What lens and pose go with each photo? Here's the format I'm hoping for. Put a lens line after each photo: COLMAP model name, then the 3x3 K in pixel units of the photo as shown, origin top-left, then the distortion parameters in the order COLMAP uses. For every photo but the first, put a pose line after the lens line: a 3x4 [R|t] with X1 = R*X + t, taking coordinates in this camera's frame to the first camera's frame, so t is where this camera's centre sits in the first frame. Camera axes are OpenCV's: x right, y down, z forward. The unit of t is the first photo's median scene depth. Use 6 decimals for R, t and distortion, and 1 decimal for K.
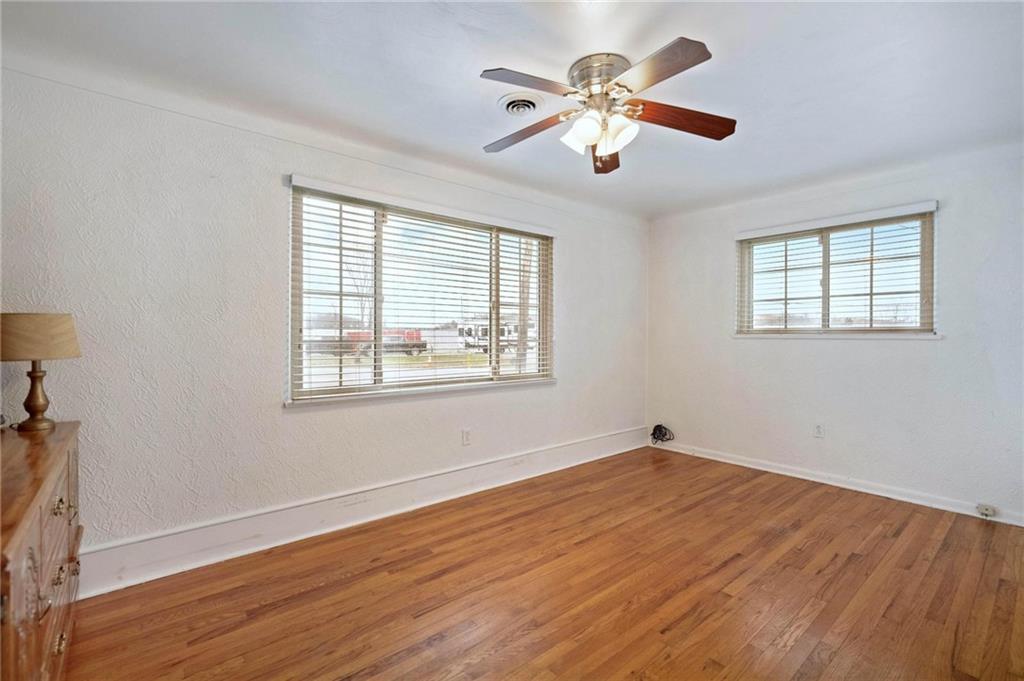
lens RADIAL K [[458.6, 0, 512.0], [0, 458.6, 340.5], [0, 0, 1]] dist [-0.000121, -0.000046]
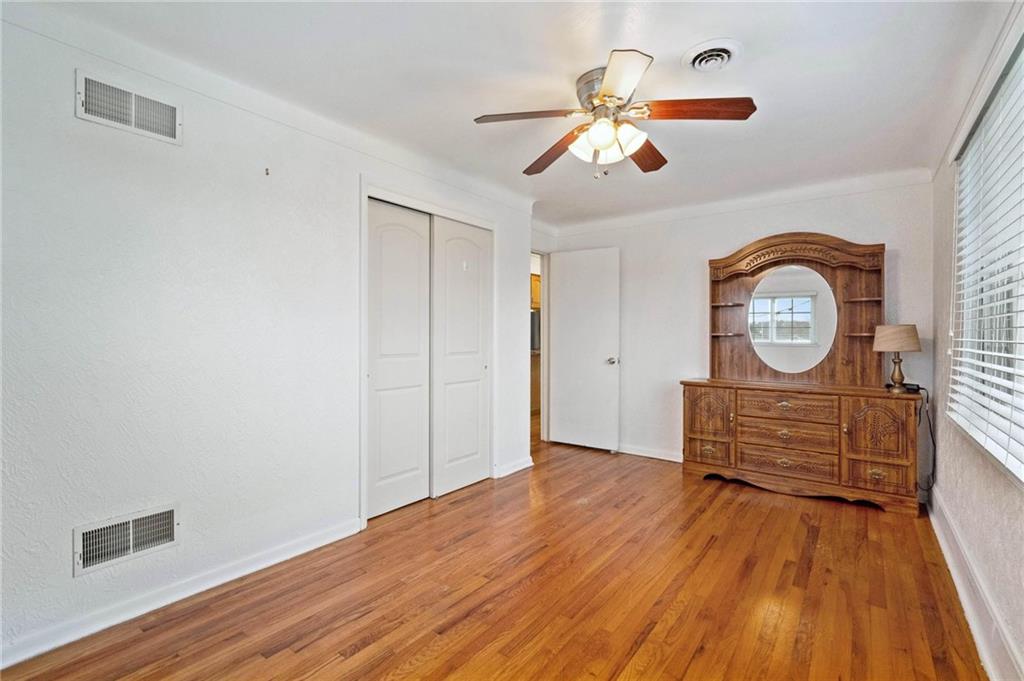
lens RADIAL K [[458.6, 0, 512.0], [0, 458.6, 340.5], [0, 0, 1]] dist [-0.000121, -0.000046]
pose [[-0.978199, -0.004213, -0.207629, 0.594623], [-0.007858, 0.999829, 0.016735, -0.018005], [0.207523, 0.018002, -0.978065, 1.919812]]
